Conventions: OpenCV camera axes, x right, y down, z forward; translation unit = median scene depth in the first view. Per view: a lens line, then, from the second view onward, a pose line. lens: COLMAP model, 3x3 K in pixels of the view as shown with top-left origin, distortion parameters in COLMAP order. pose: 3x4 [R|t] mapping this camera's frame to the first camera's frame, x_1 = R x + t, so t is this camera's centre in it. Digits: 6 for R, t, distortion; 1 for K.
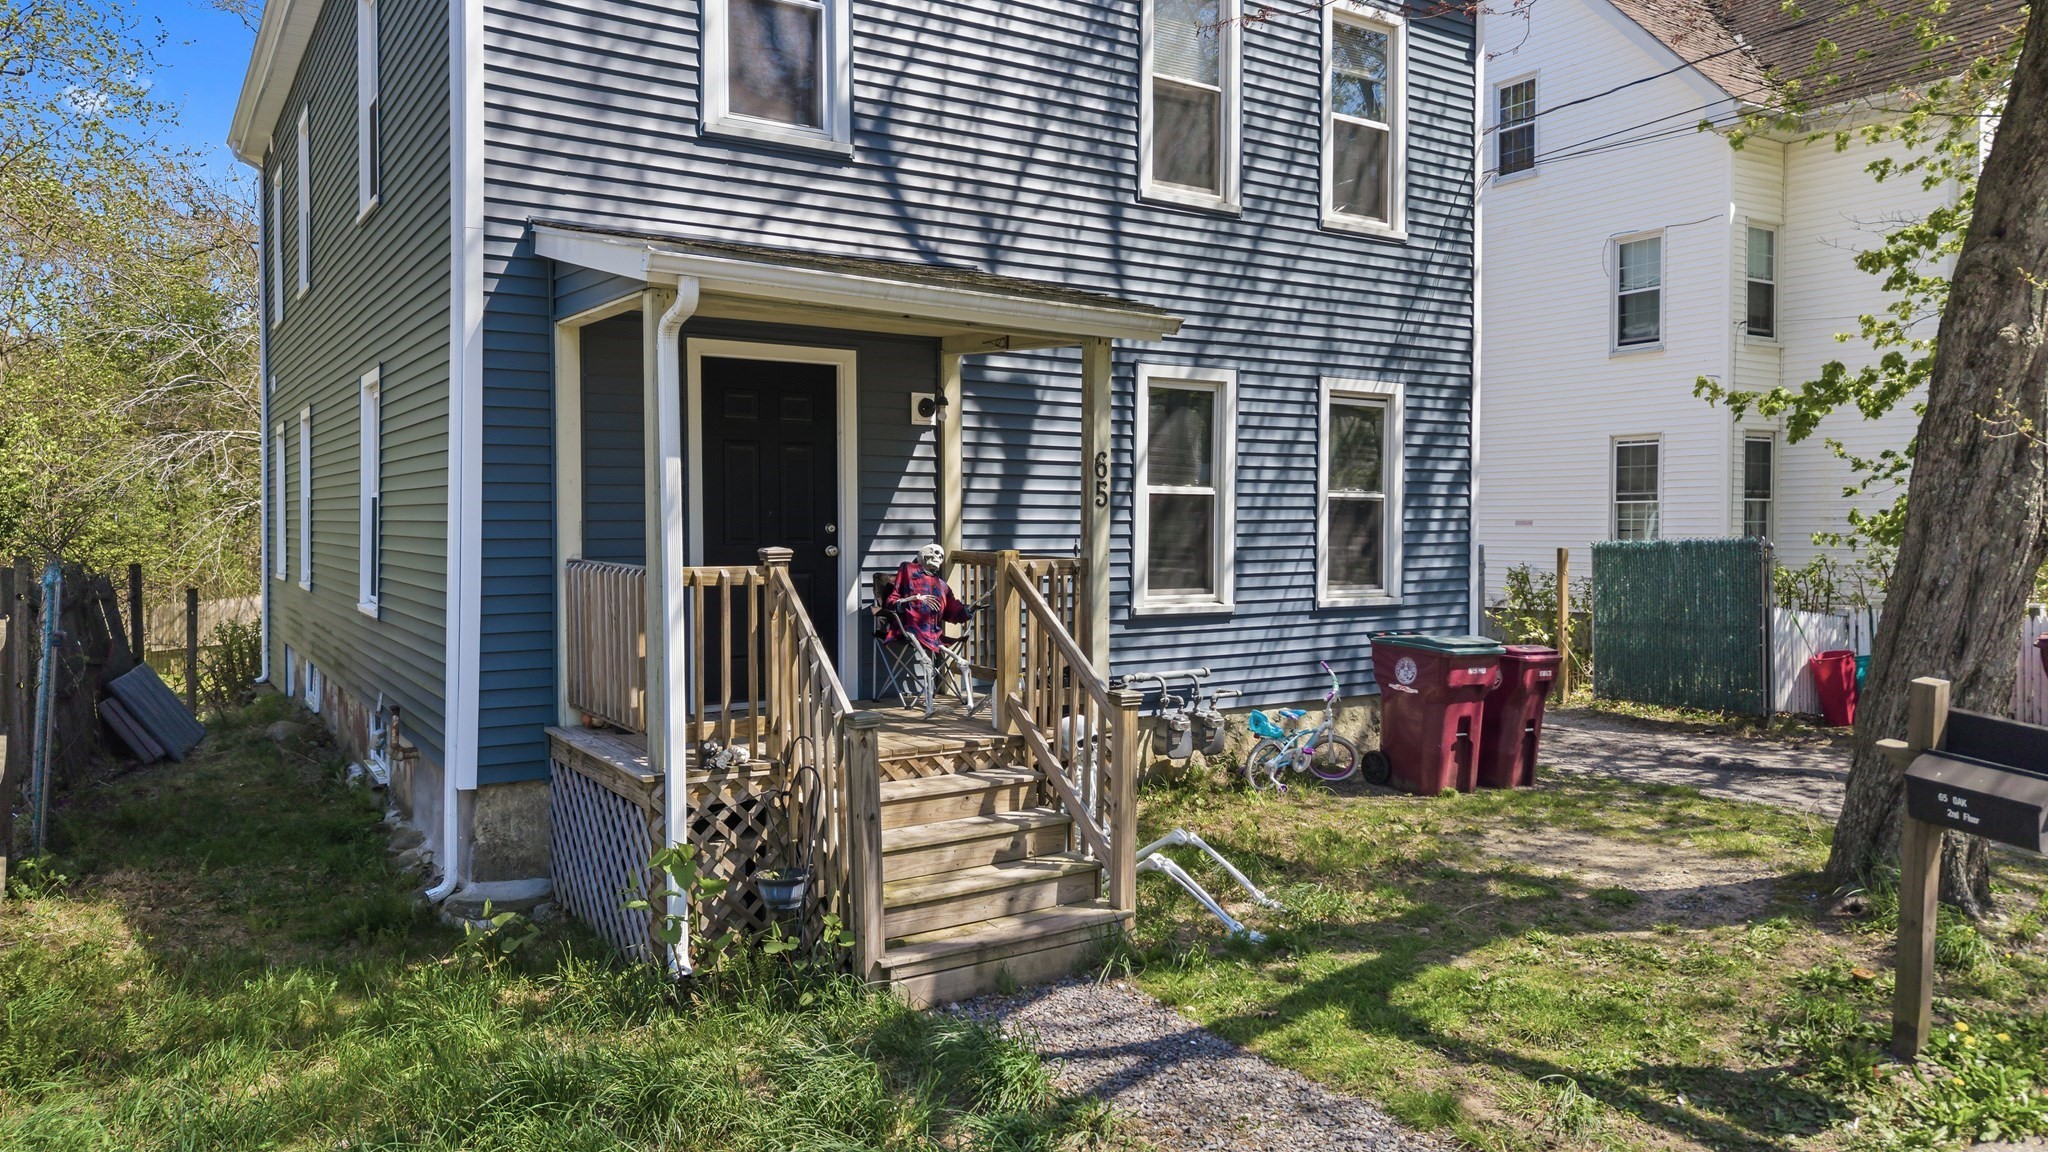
lens RADIAL K [[1427.6, 0, 1036.6], [0, 1427.6, 577.1], [0, 0, 1]] dist [0.042697, -0.045345]
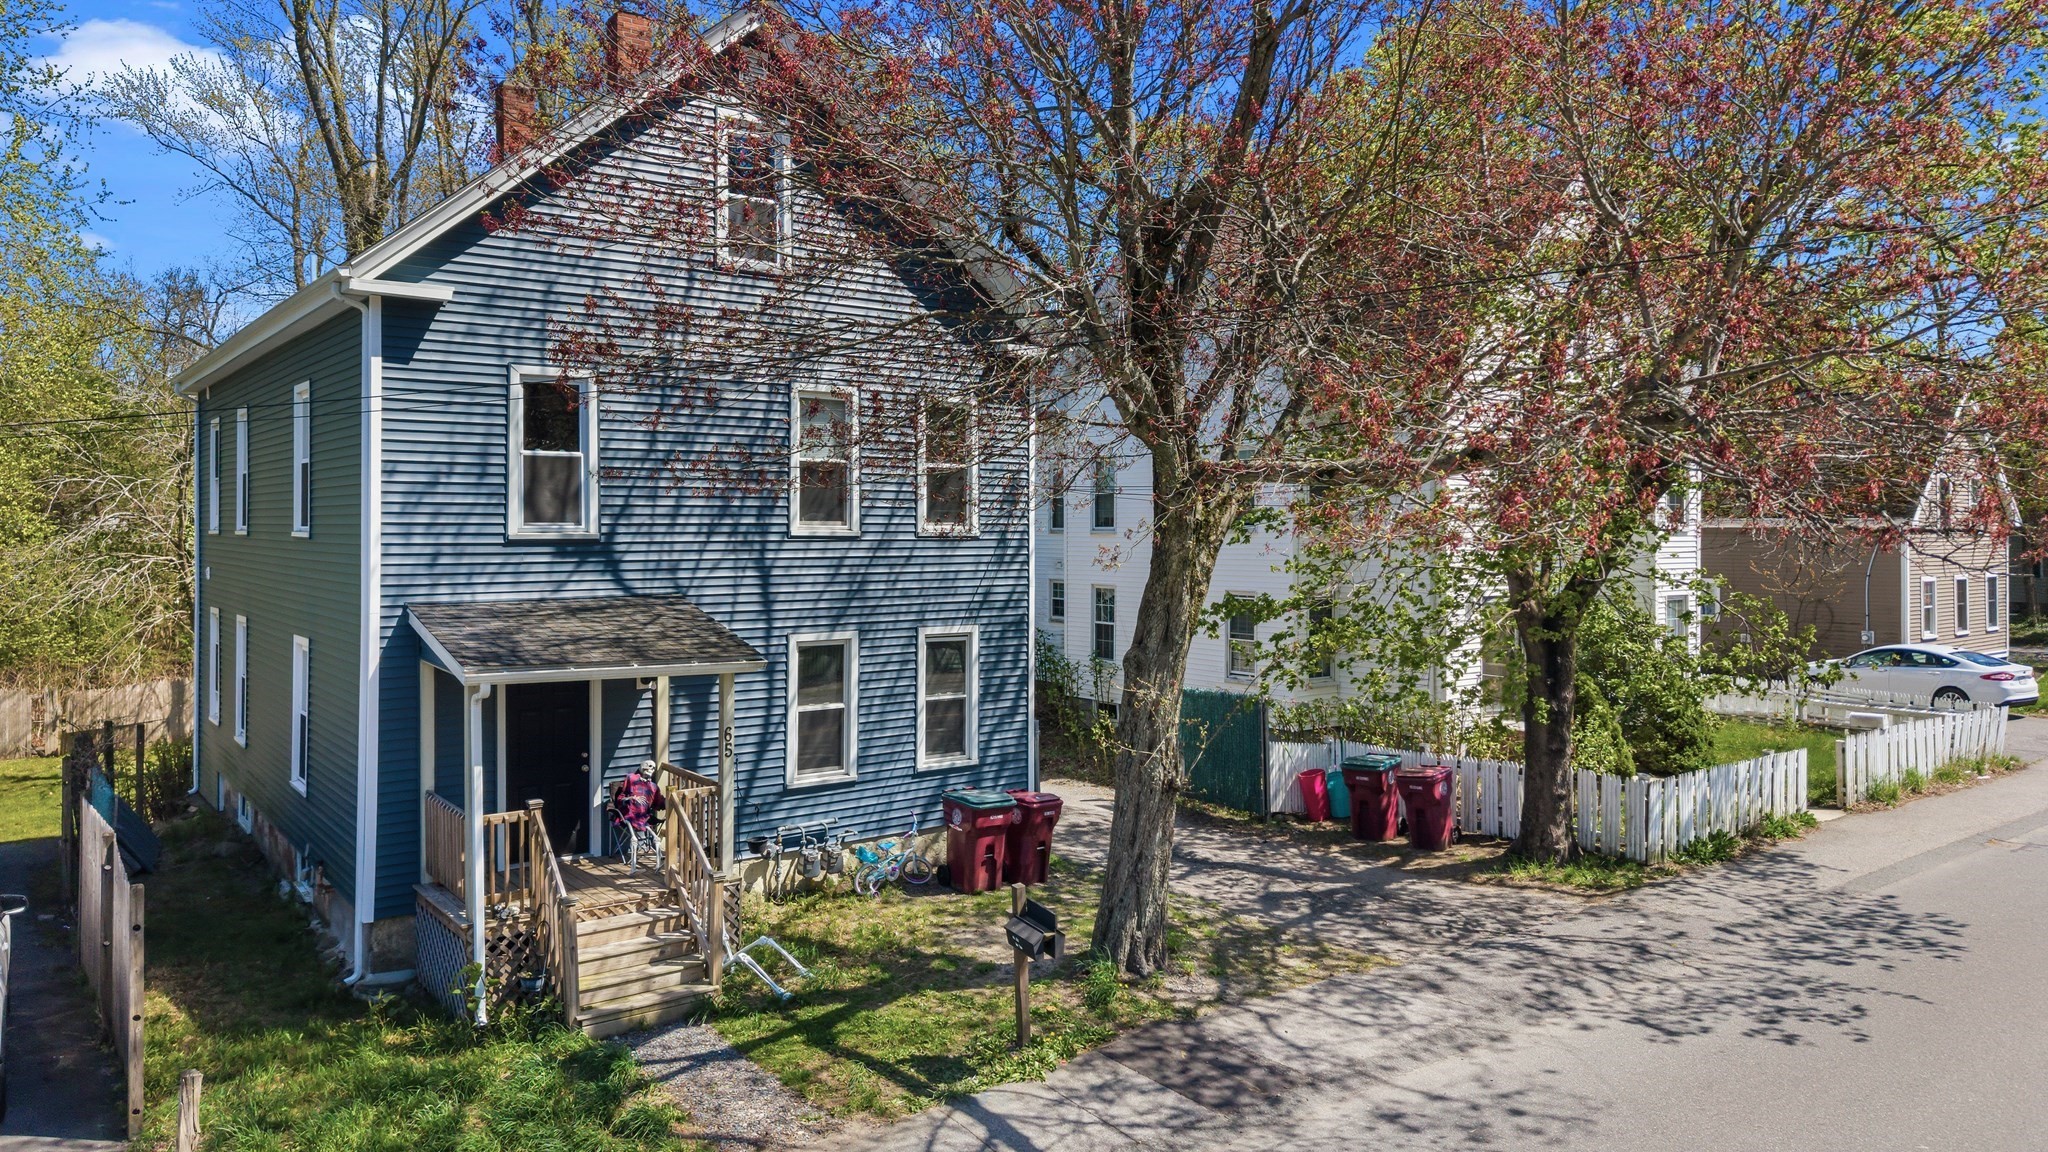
lens RADIAL K [[1427.6, 0, 1030.8], [0, 1427.6, 556.0], [0, 0, 1]] dist [0.042697, -0.045345]
pose [[0.997496, -0.000719, 0.070715, 0.313169], [0.002005, 0.999834, -0.018109, -0.282889], [-0.070690, 0.018206, 0.997332, -0.887116]]
